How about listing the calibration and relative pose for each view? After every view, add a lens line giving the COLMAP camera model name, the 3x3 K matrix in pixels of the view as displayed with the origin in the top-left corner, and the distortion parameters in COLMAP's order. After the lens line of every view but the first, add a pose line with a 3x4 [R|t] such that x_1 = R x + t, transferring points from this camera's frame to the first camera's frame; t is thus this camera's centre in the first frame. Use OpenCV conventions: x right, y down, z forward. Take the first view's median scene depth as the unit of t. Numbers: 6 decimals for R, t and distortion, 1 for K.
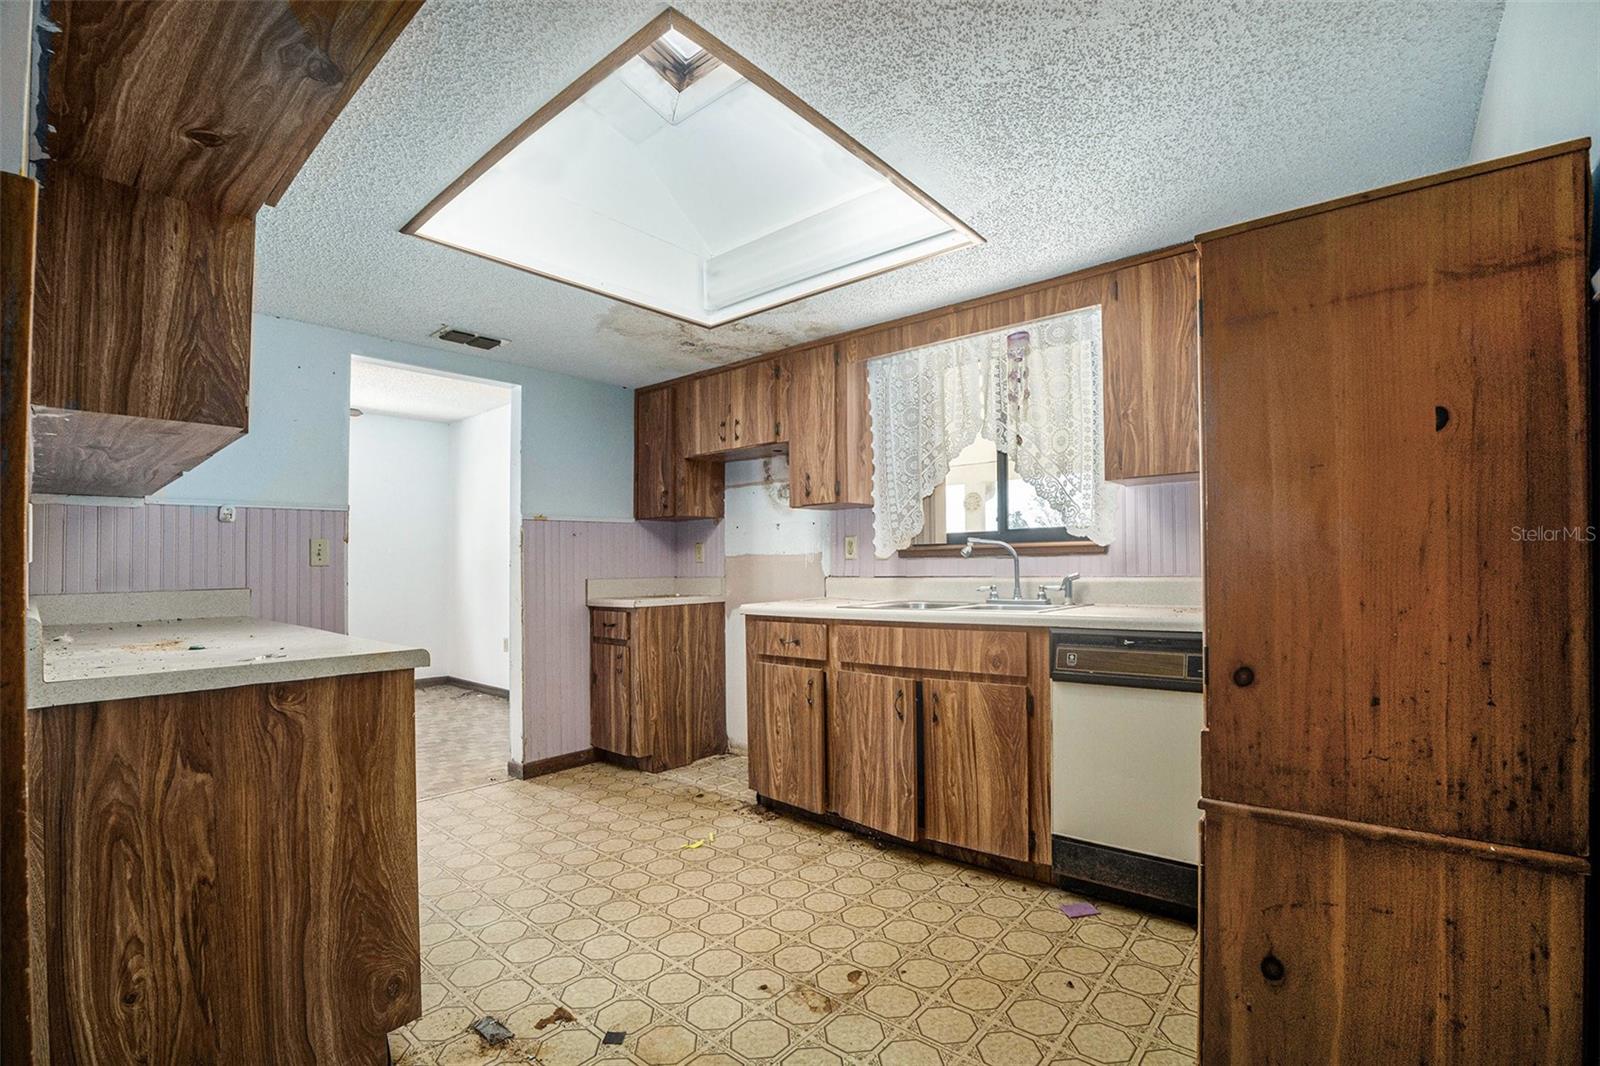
lens RADIAL K [[690.6, 0, 797.3], [0, 690.6, 540.1], [0, 0, 1]] dist [0.001942, 0.000300]
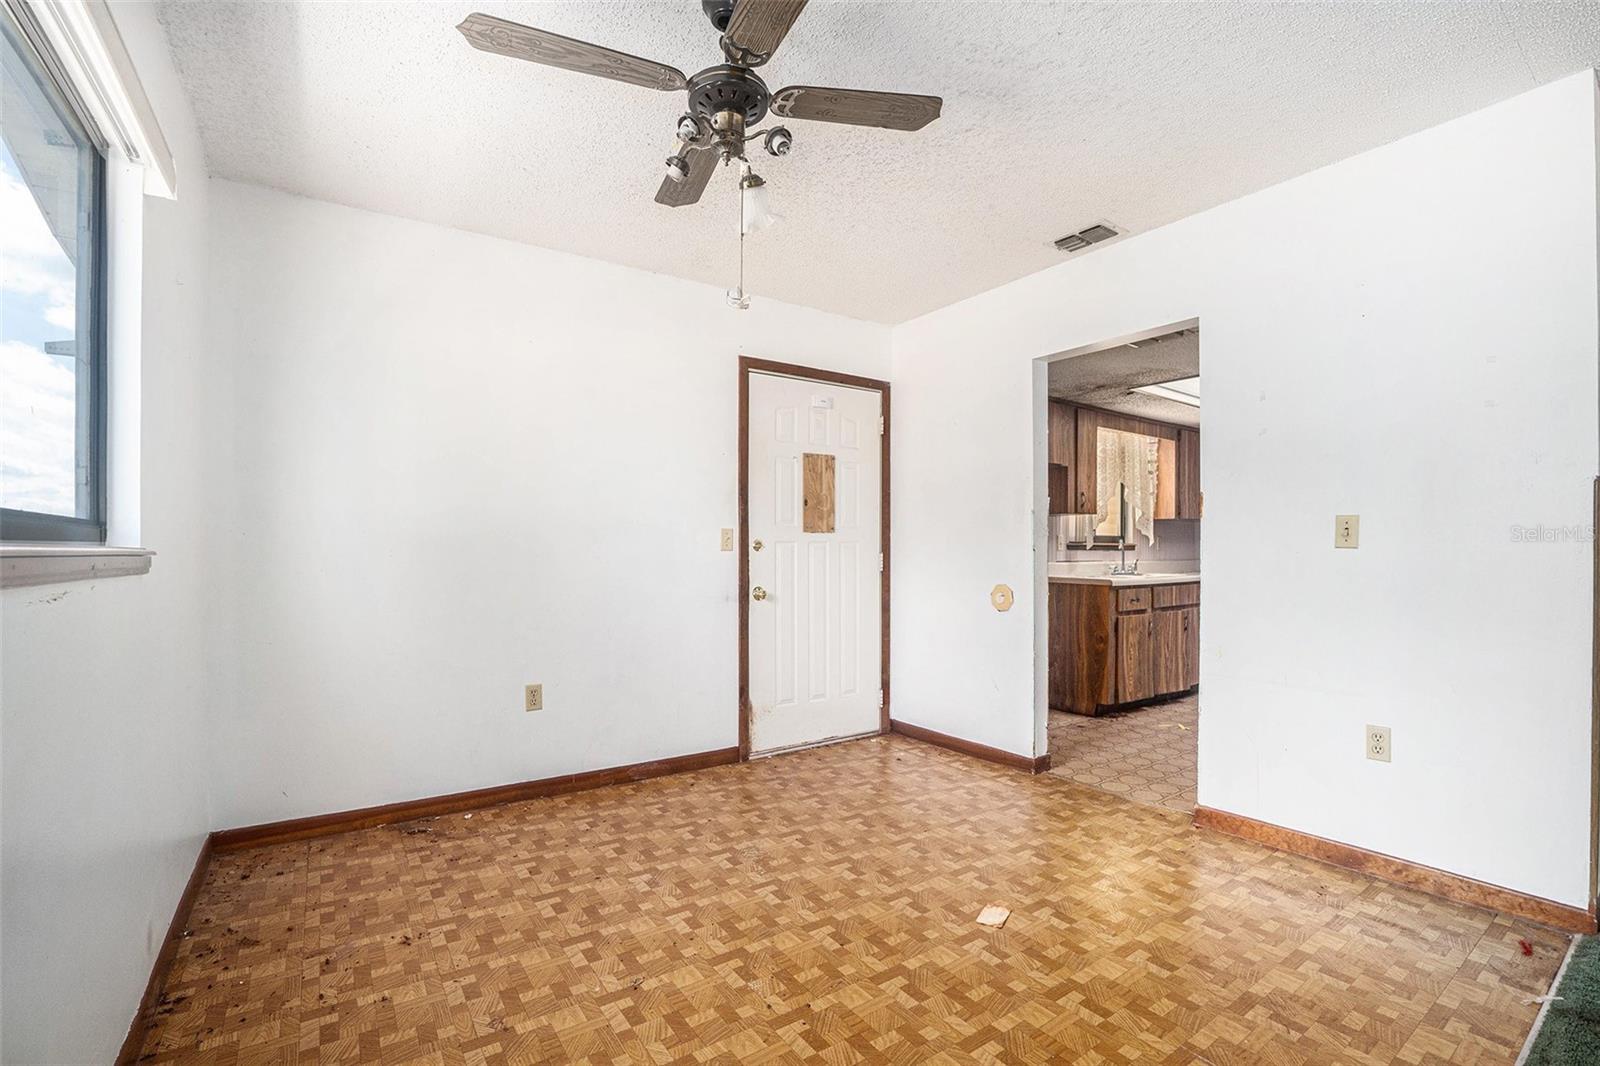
lens RADIAL K [[690.6, 0, 798.6], [0, 690.6, 549.2], [0, 0, 1]] dist [0.001942, 0.000300]
pose [[0.261010, 0.018660, 0.965156, -1.760259], [-0.030621, 0.999470, -0.011042, 0.069387], [-0.964850, -0.026672, 0.261443, 1.331440]]
